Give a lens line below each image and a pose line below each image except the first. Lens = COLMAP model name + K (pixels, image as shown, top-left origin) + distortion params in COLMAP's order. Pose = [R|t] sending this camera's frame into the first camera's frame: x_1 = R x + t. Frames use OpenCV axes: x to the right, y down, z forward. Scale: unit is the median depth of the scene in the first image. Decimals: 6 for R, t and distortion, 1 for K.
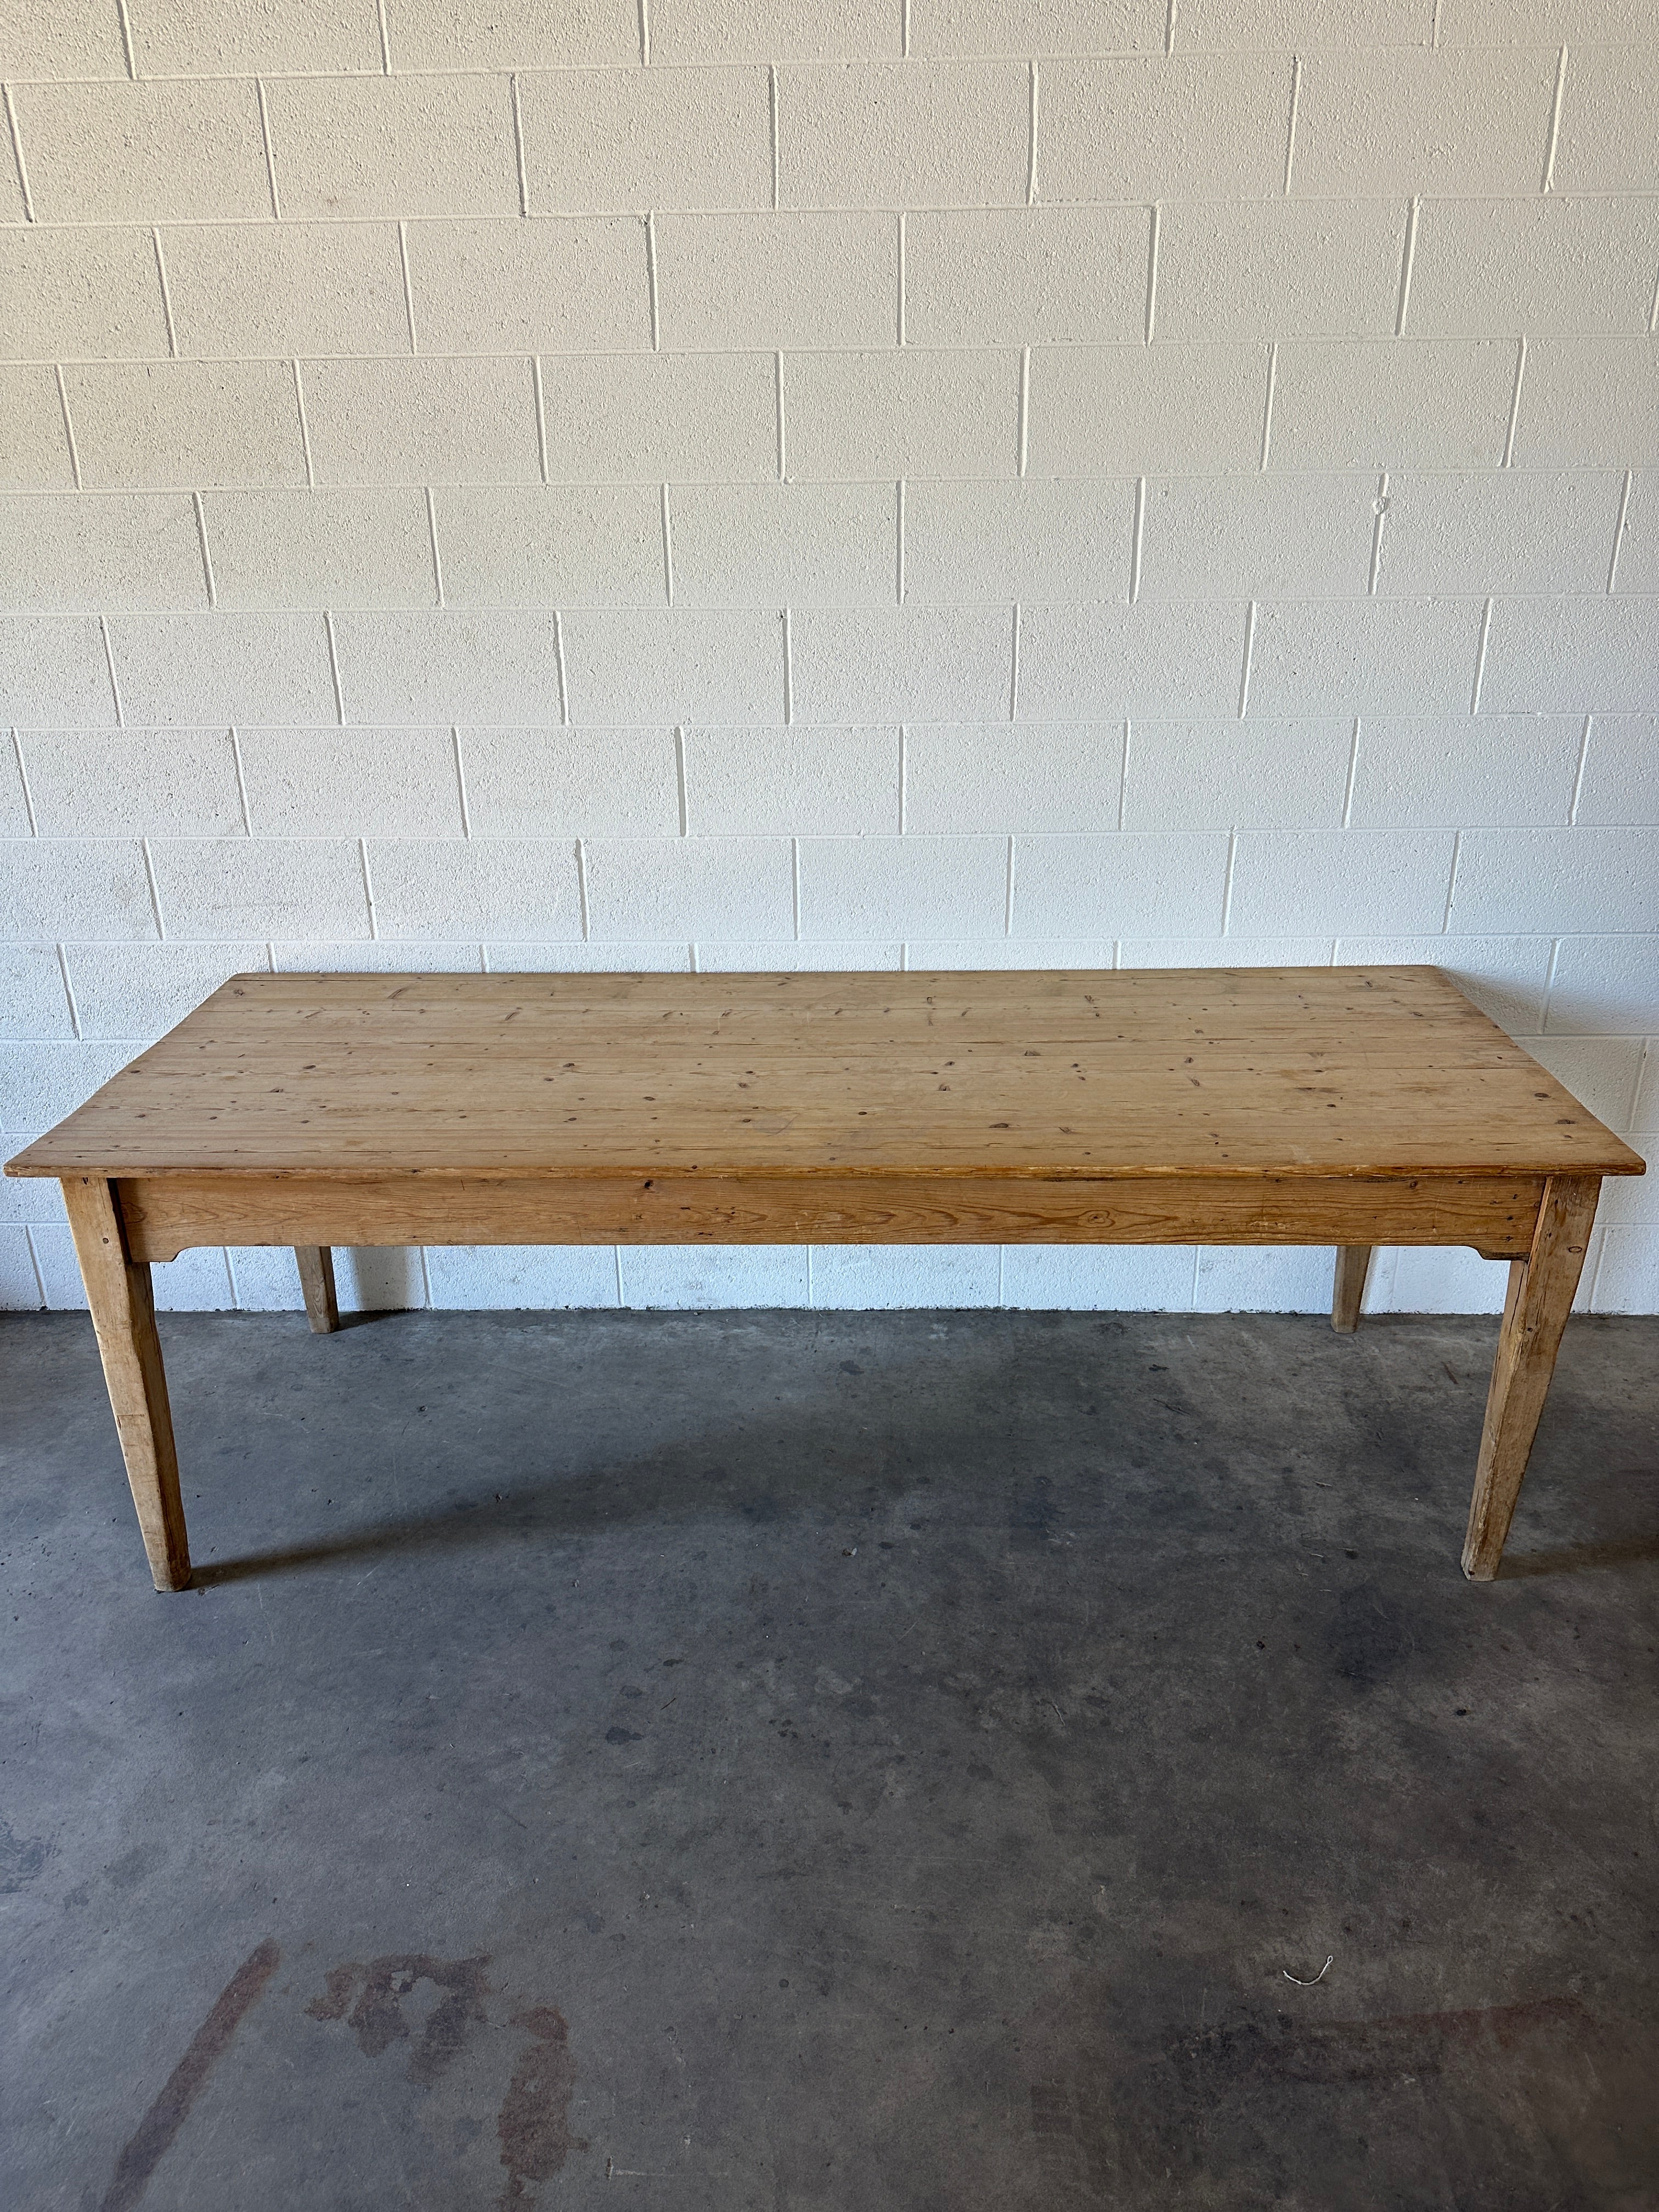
lens RADIAL K [[1574.1, 0, 830.3], [0, 1574.1, 1099.7], [0, 0, 1]] dist [0.035399, -0.051062]
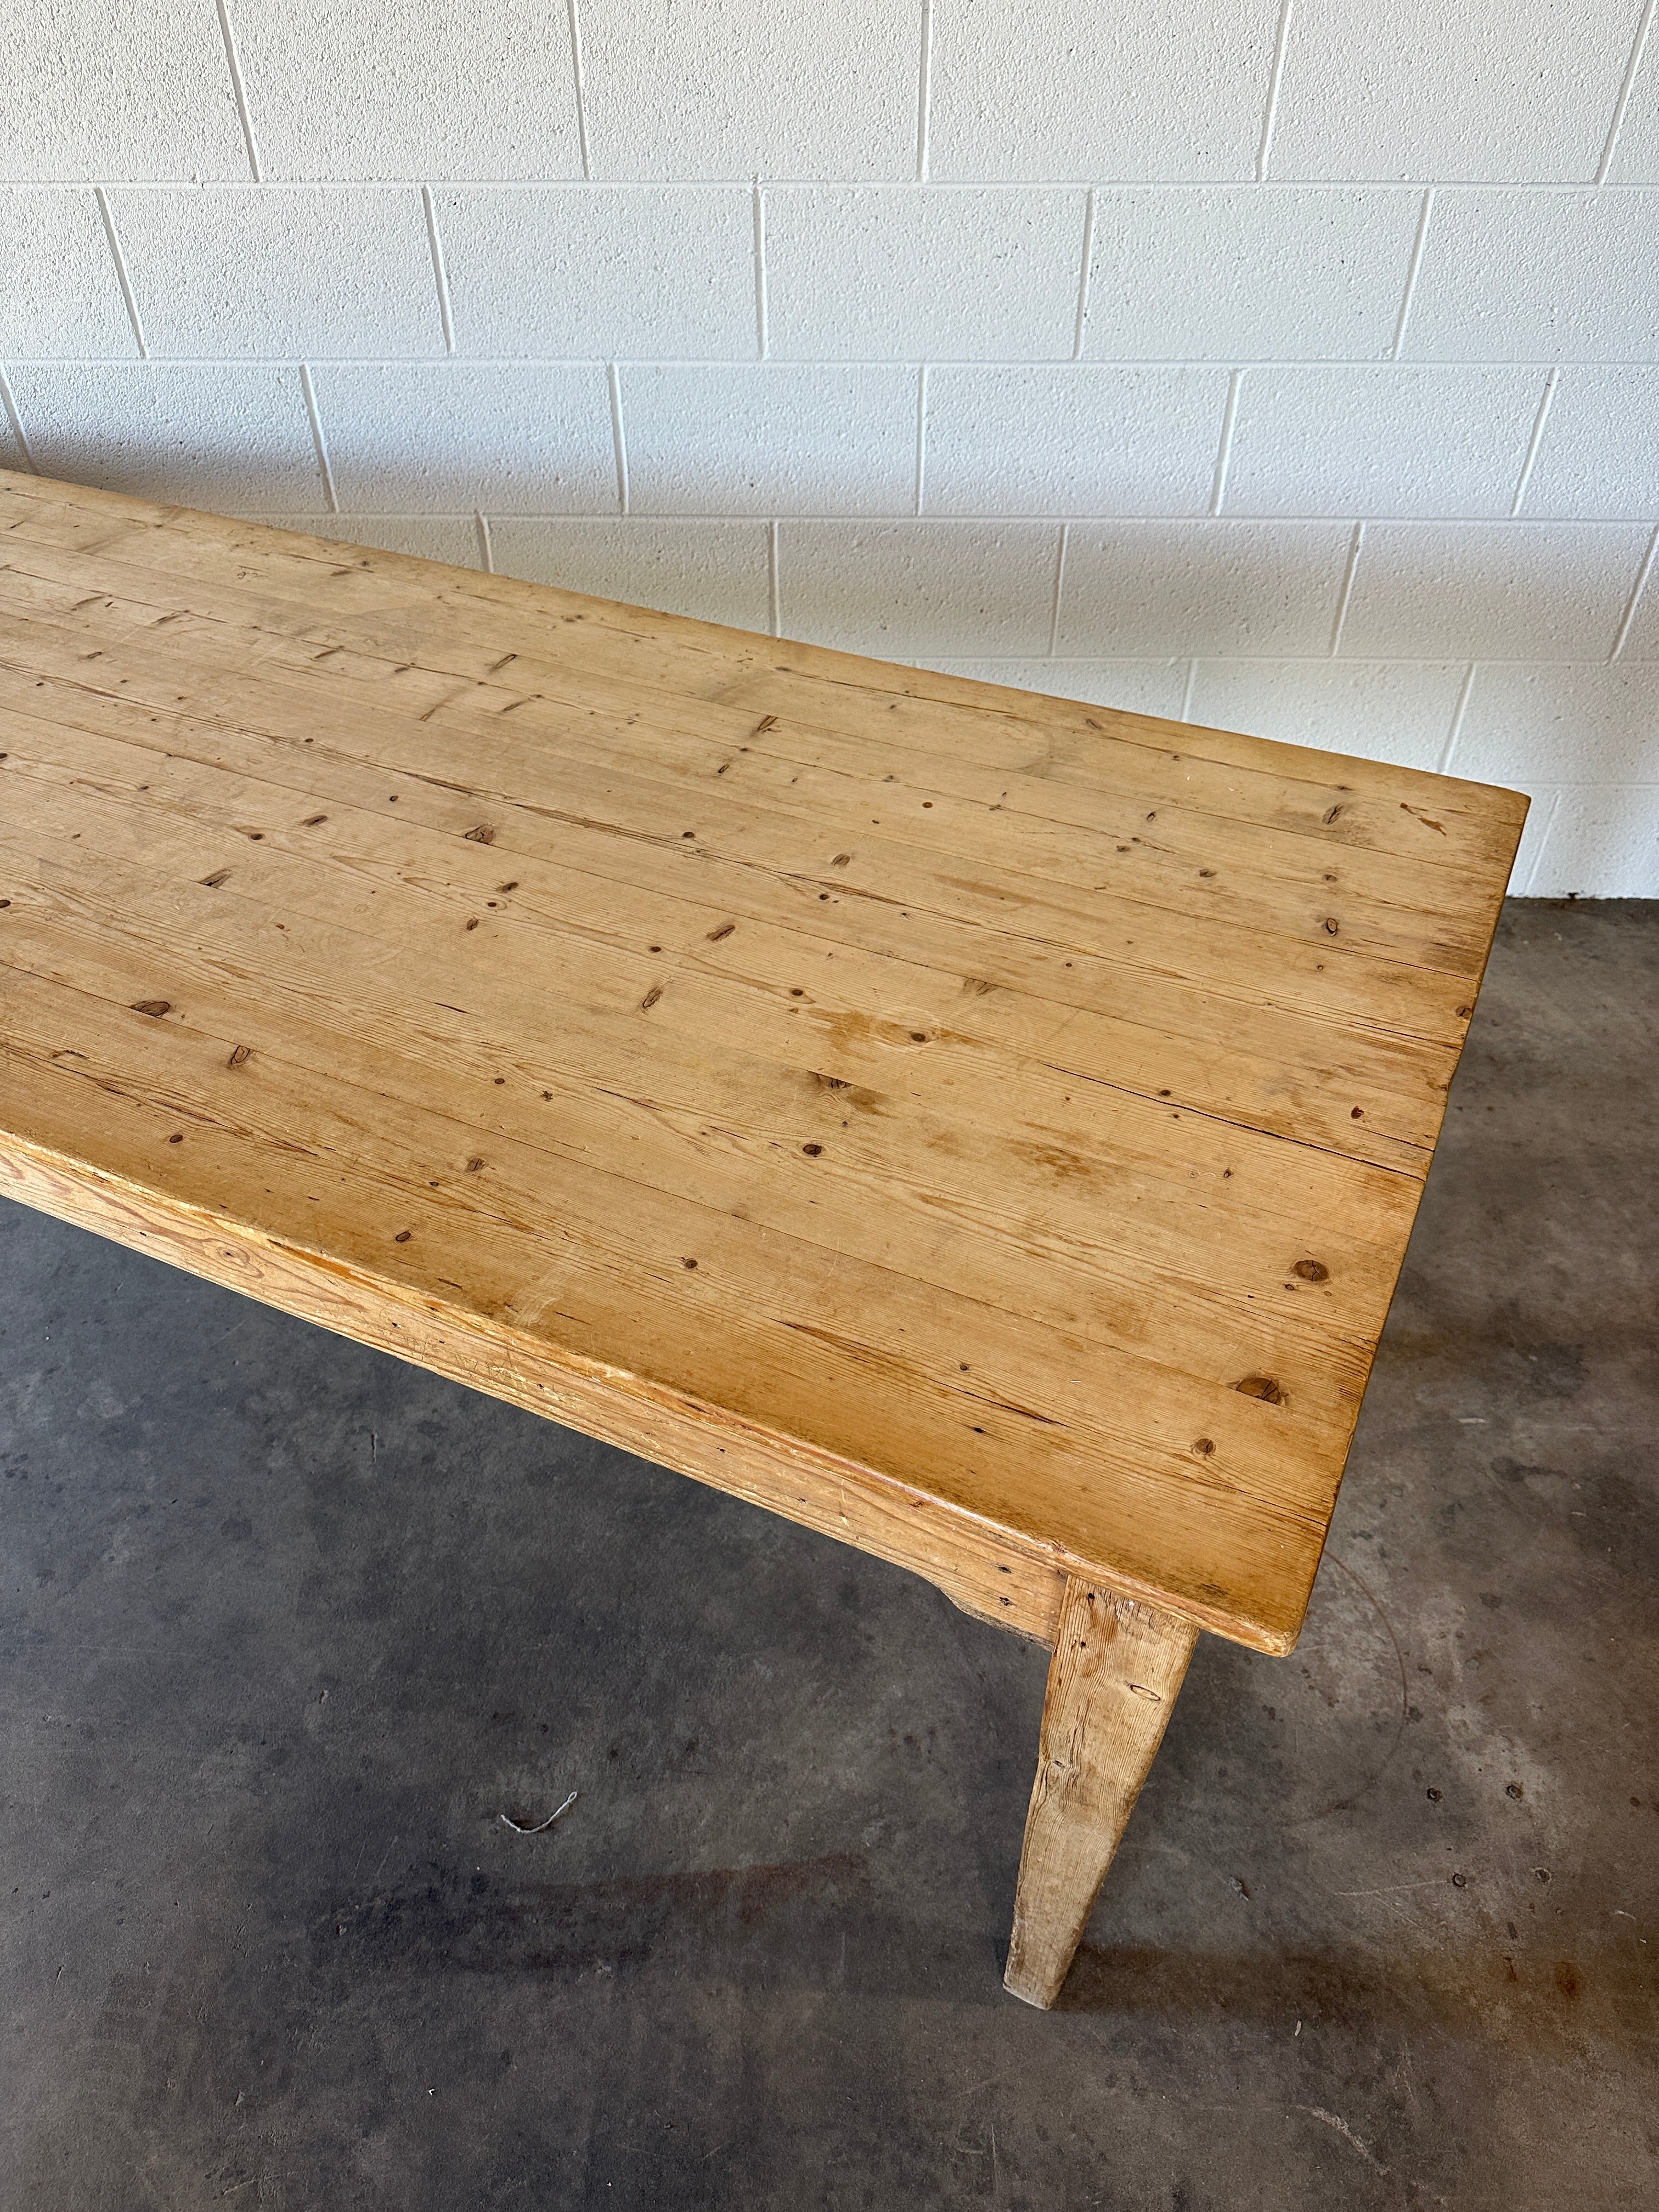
lens RADIAL K [[1574.1, 0, 829.3], [0, 1574.1, 1121.2], [0, 0, 1]] dist [0.035399, -0.051062]
pose [[0.999969, 0.006742, 0.004053, 0.337156], [-0.007715, 0.941189, 0.337791, -0.029332], [-0.001537, -0.337812, 0.941212, 0.288413]]
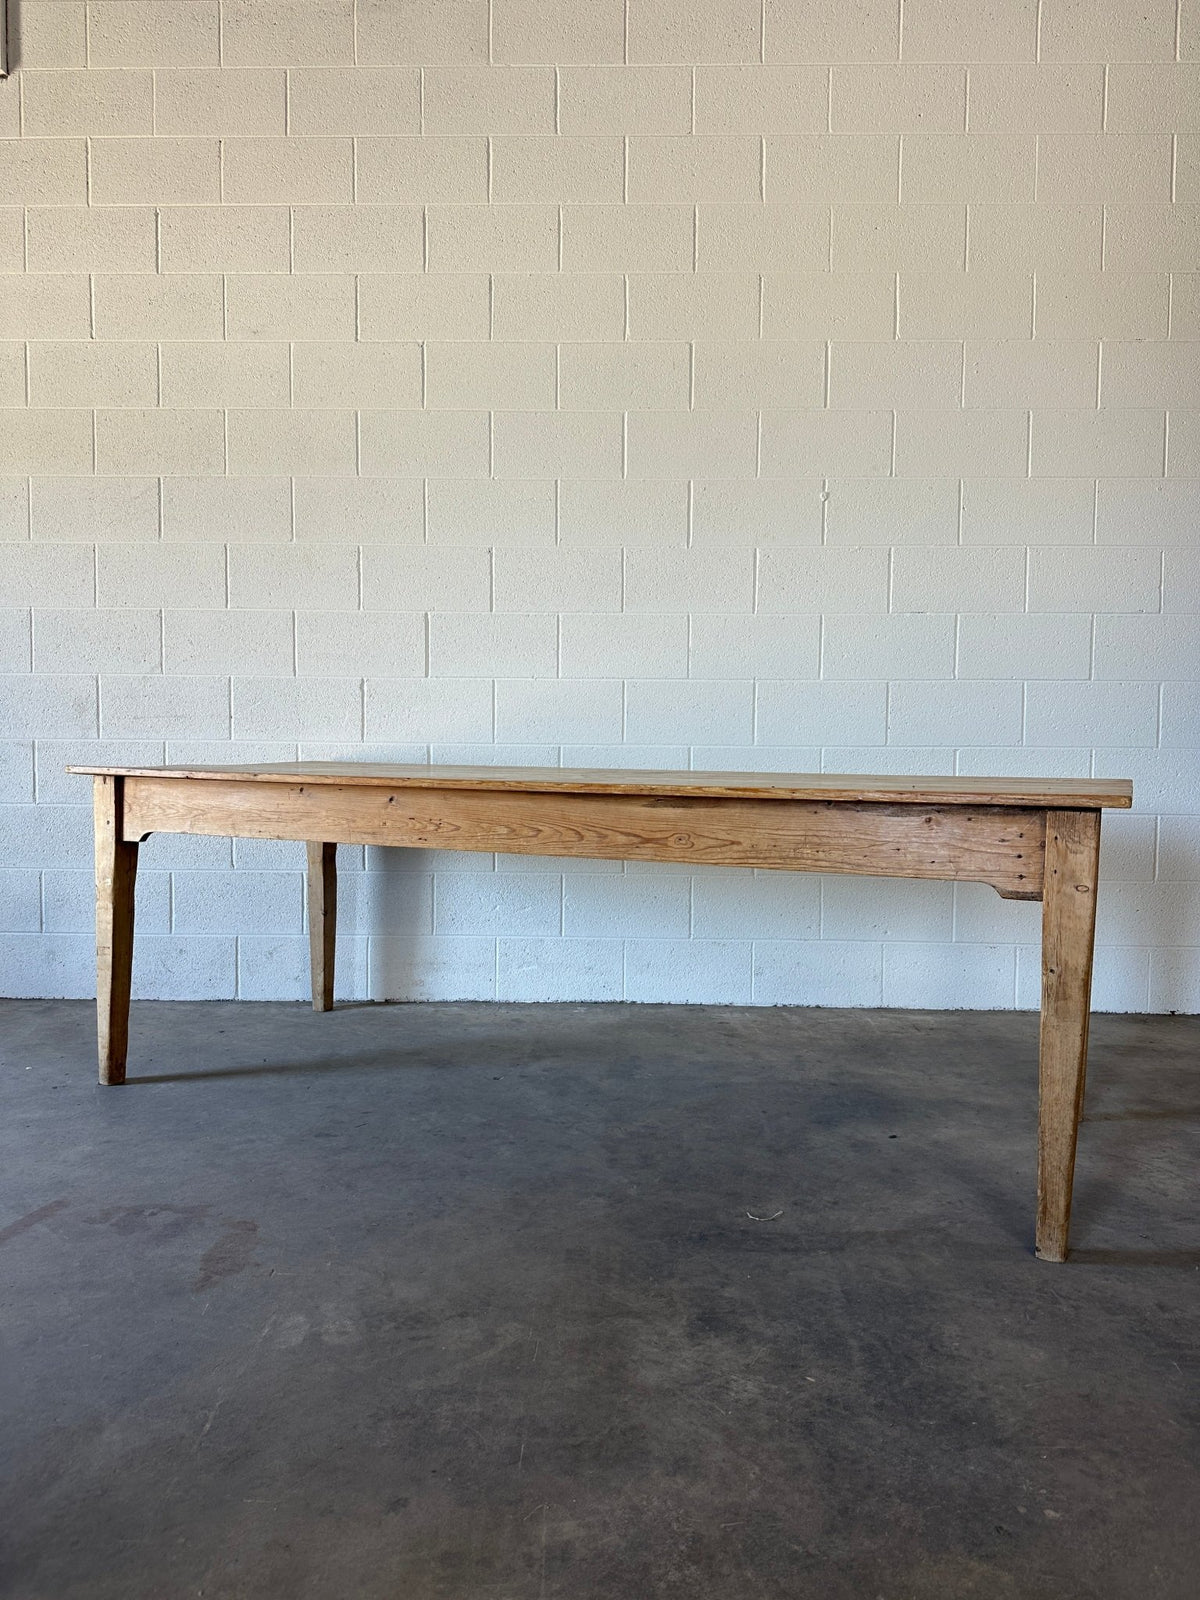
lens RADIAL K [[1138.6, 0, 605.3], [0, 1138.6, 794.8], [0, 0, 1]] dist [0.035399, -0.051062]
pose [[0.999745, 0.020487, 0.009534, 0.102375], [-0.016117, 0.942210, -0.334636, 0.413137], [-0.015839, 0.334397, 0.942299, -0.107882]]
